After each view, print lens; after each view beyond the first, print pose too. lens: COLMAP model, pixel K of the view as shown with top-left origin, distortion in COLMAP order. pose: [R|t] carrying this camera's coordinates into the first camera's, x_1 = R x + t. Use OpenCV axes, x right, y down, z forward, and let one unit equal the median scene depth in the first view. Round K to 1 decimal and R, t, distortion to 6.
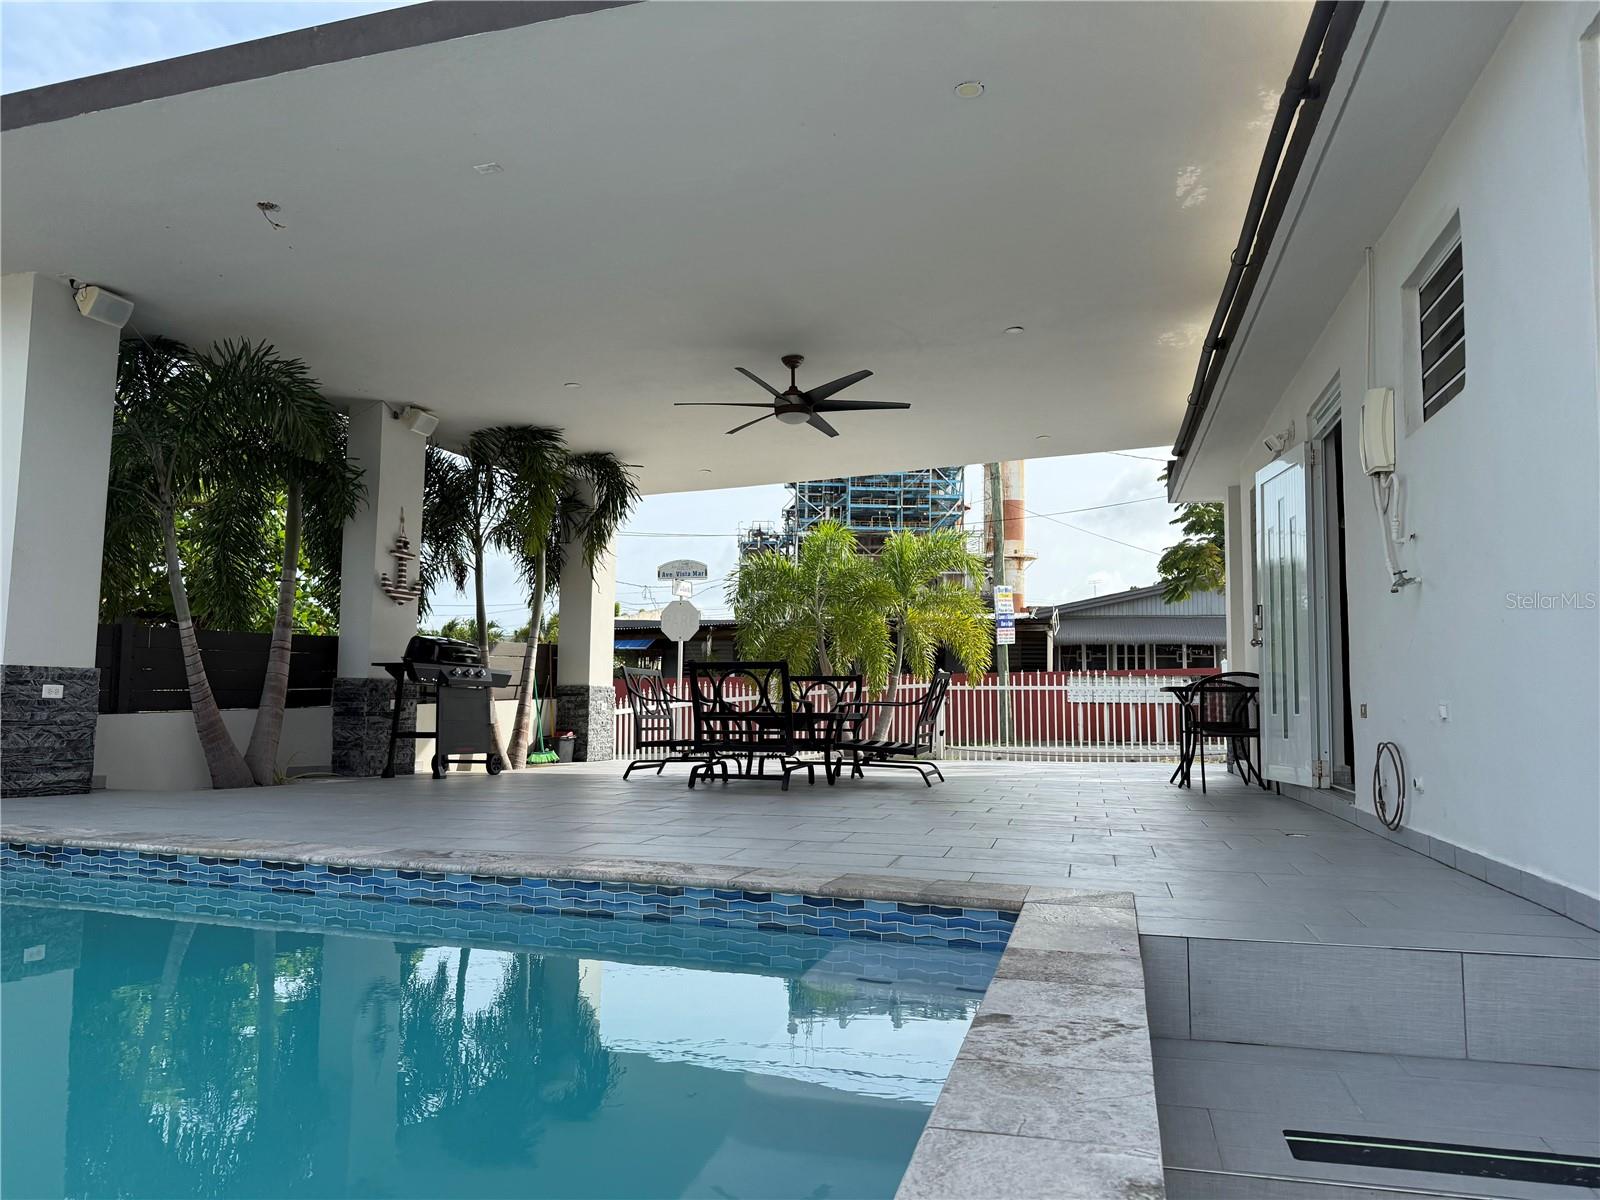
lens RADIAL K [[1118.1, 0, 789.5], [0, 1118.1, 615.0], [0, 0, 1]] dist [0.055263, -0.075293]
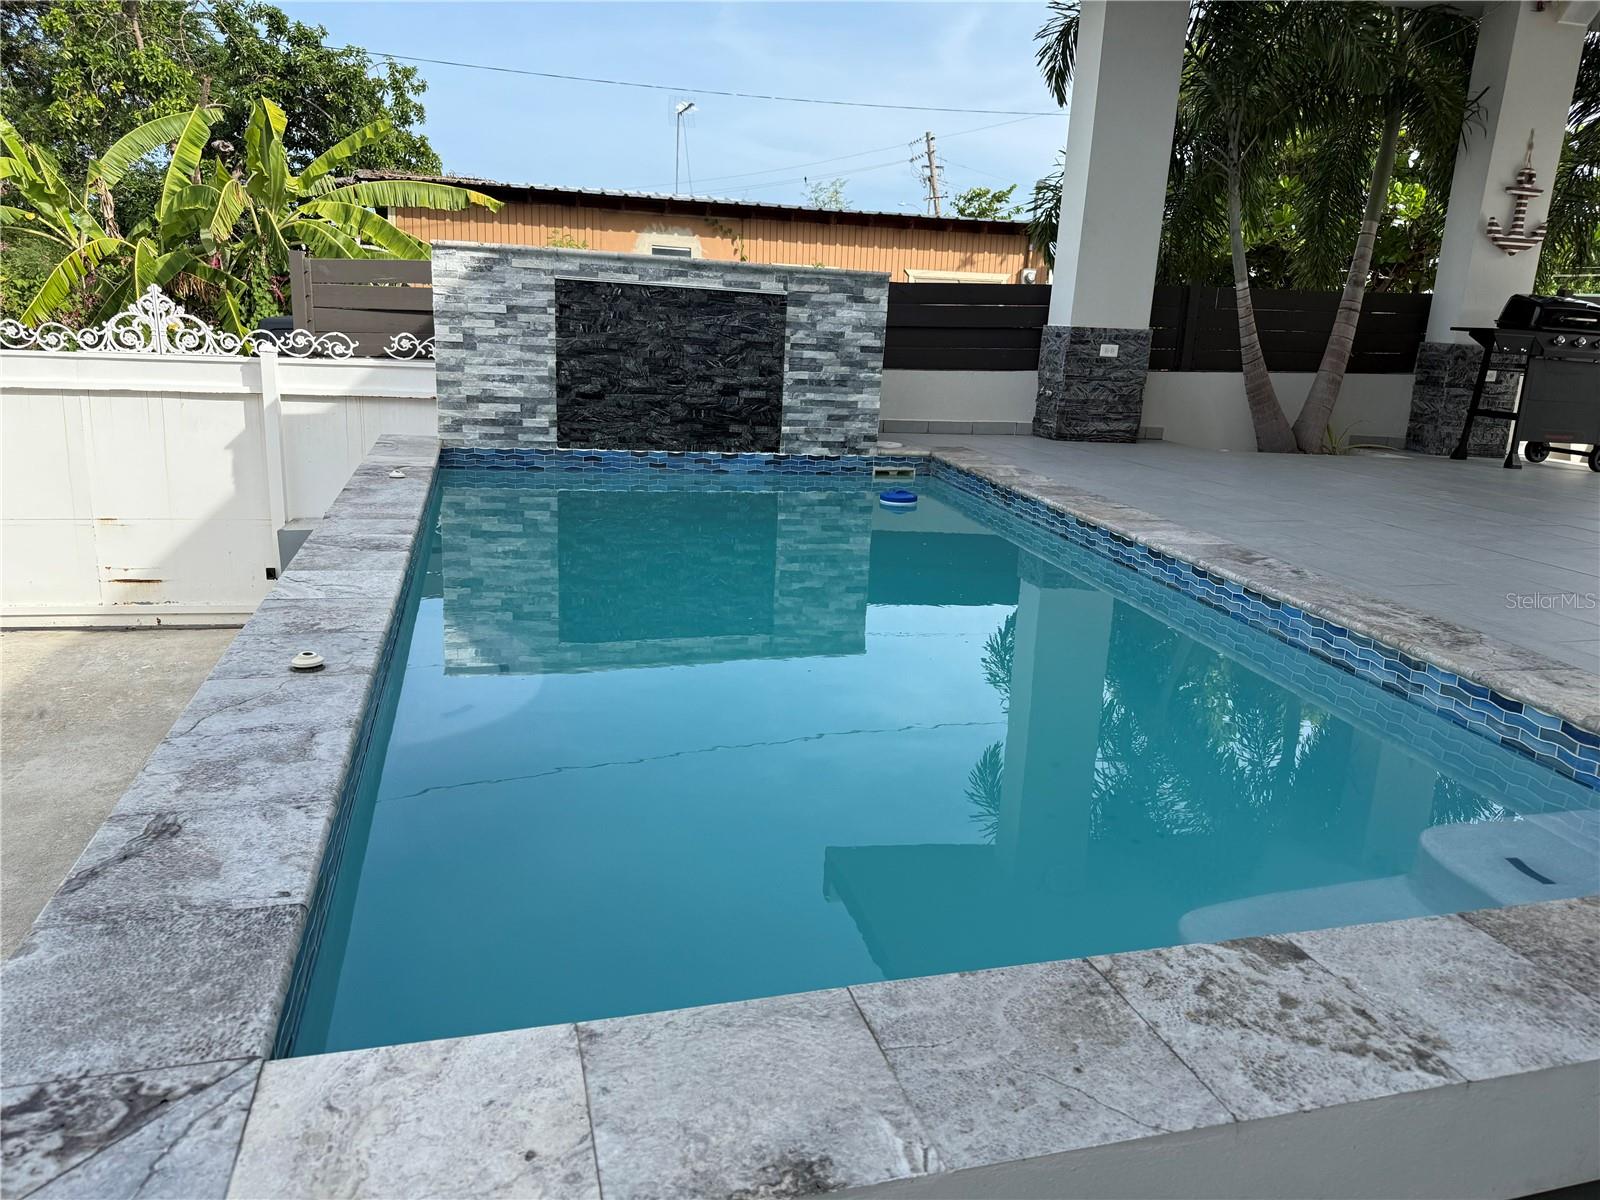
lens RADIAL K [[1118.1, 0, 801.6], [0, 1118.1, 589.1], [0, 0, 1]] dist [0.055263, -0.075293]
pose [[0.527298, 0.217155, -0.821463, 0.165990], [0.026107, 0.962193, 0.271115, -0.016116], [0.849279, -0.164404, 0.501693, 0.131524]]
